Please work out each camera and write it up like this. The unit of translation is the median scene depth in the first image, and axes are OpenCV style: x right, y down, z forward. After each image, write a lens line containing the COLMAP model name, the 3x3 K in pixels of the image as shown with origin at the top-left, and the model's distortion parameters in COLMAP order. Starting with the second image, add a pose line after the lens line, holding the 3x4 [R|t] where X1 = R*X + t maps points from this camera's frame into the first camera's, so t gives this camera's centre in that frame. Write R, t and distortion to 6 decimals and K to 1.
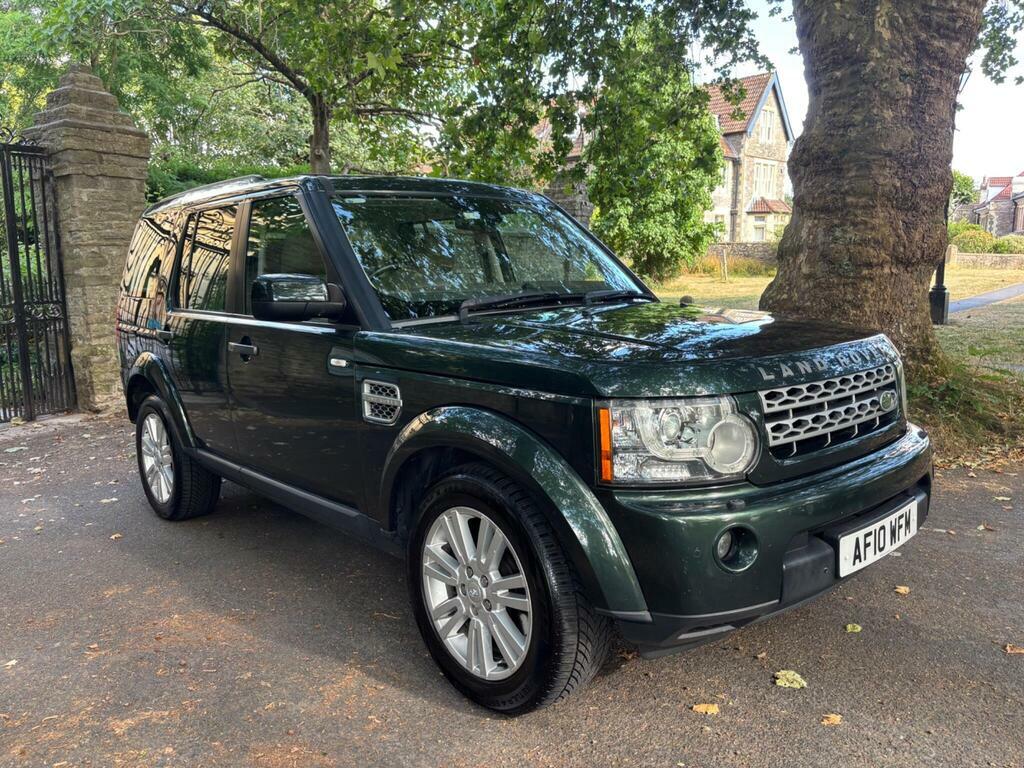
lens RADIAL K [[803.0, 0, 507.4], [0, 803.0, 384.0], [0, 0, 1]] dist [0.054915, -0.067000]
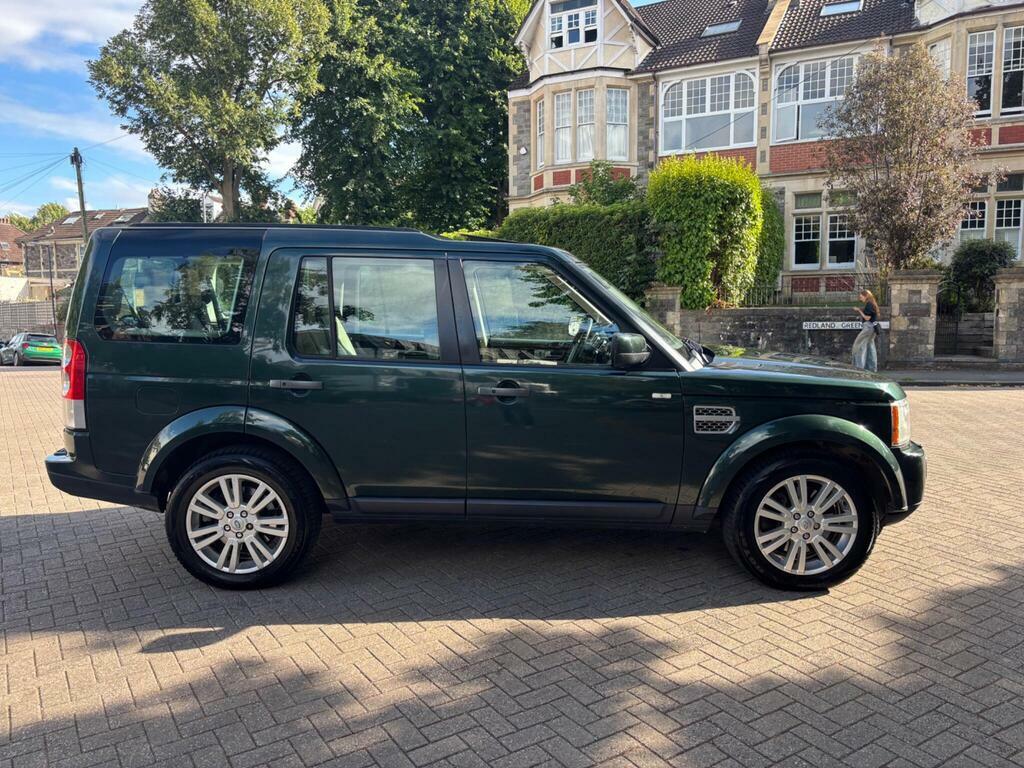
lens RADIAL K [[802.5, 0, 512.0], [0, 802.5, 384.0], [0, 0, 1]] dist [0.053760, -0.064405]
pose [[0.658660, -0.064897, 0.749637, -1.366164], [0.070710, 0.997203, 0.024200, -0.095666], [-0.749111, 0.037068, 0.661407, 0.274081]]
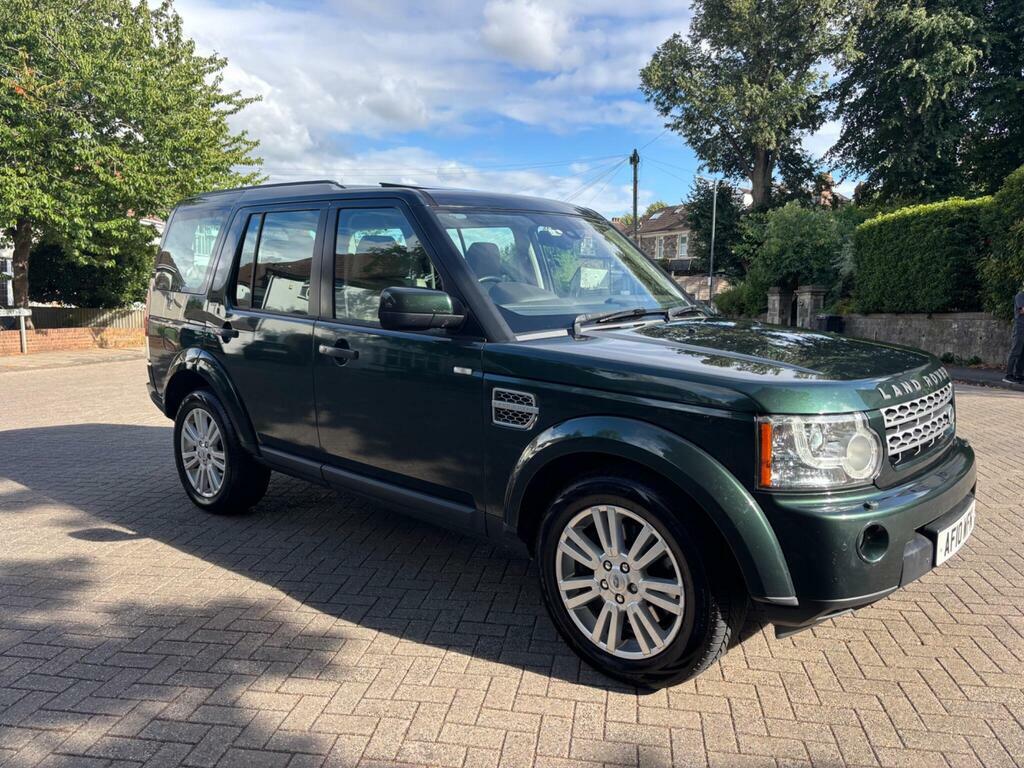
lens RADIAL K [[802.5, 0, 512.0], [0, 802.5, 384.0], [0, 0, 1]] dist [0.053760, -0.064405]
pose [[0.992661, 0.017250, 0.119691, -0.264090], [-0.019031, 0.999724, 0.013757, -0.024079], [-0.119421, -0.015934, 0.992716, -0.074368]]
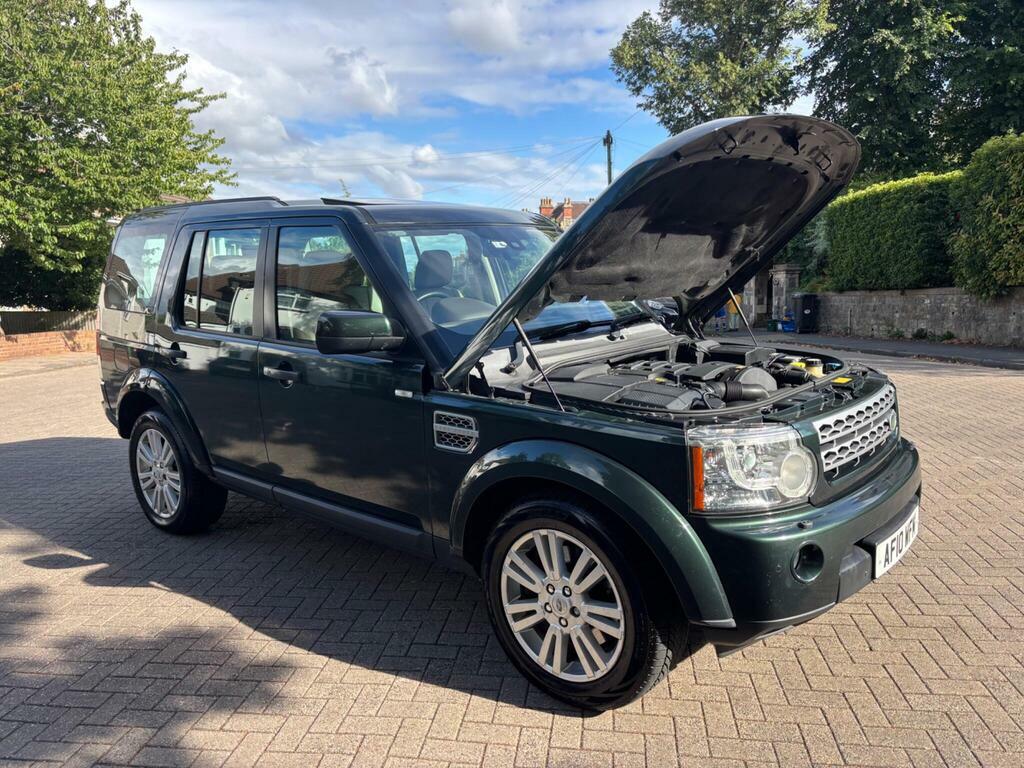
lens RADIAL K [[803.0, 0, 507.4], [0, 803.0, 384.0], [0, 0, 1]] dist [0.054915, -0.067000]
pose [[0.991064, -0.020062, 0.131869, -0.207150], [0.015589, 0.999270, 0.034865, -0.072233], [-0.132472, -0.032498, 0.990654, -0.072861]]
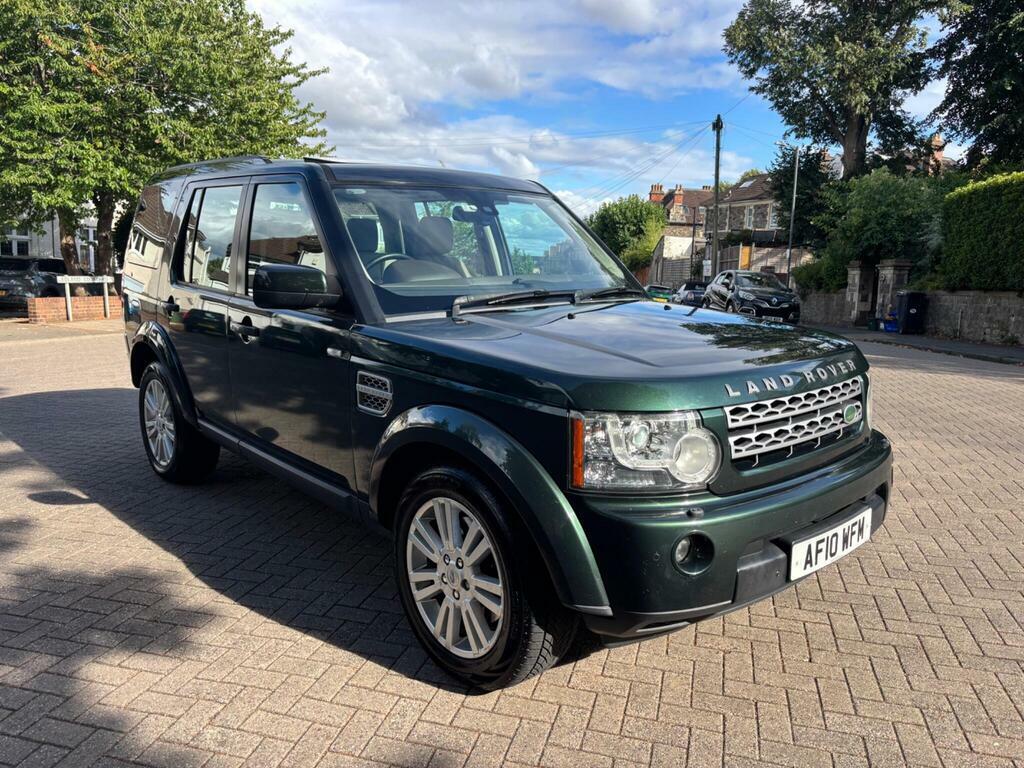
lens RADIAL K [[800.6, 0, 499.9], [0, 800.6, 385.1], [0, 0, 1]] dist [0.052885, -0.057668]
pose [[0.999138, 0.040815, -0.007535, 0.015370], [-0.040332, 0.997620, 0.055917, -0.049561], [0.009799, -0.055565, 0.998407, -0.047589]]
